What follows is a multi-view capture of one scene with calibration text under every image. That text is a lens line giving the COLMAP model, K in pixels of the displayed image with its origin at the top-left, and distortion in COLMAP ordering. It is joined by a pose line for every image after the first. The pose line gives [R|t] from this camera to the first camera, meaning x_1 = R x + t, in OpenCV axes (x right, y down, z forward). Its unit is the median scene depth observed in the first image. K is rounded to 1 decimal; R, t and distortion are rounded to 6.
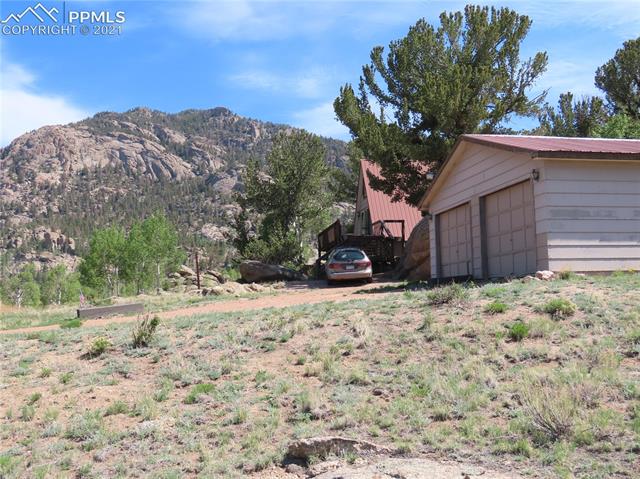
lens RADIAL K [[527.9, 0, 319.9], [0, 527.9, 239.8], [0, 0, 1]] dist [-0.002375, -0.000521]
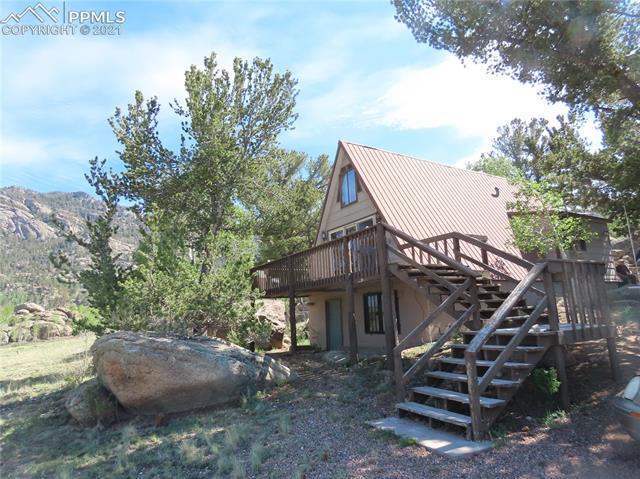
lens RADIAL K [[408.0, 0, 320.5], [0, 408.0, 239.8], [0, 0, 1]] dist [0.001311, 0.001257]
pose [[0.934852, 0.049942, 0.351506, 0.039127], [-0.012288, 0.994015, -0.108548, -0.002918], [-0.354824, 0.097157, 0.929871, -0.264222]]
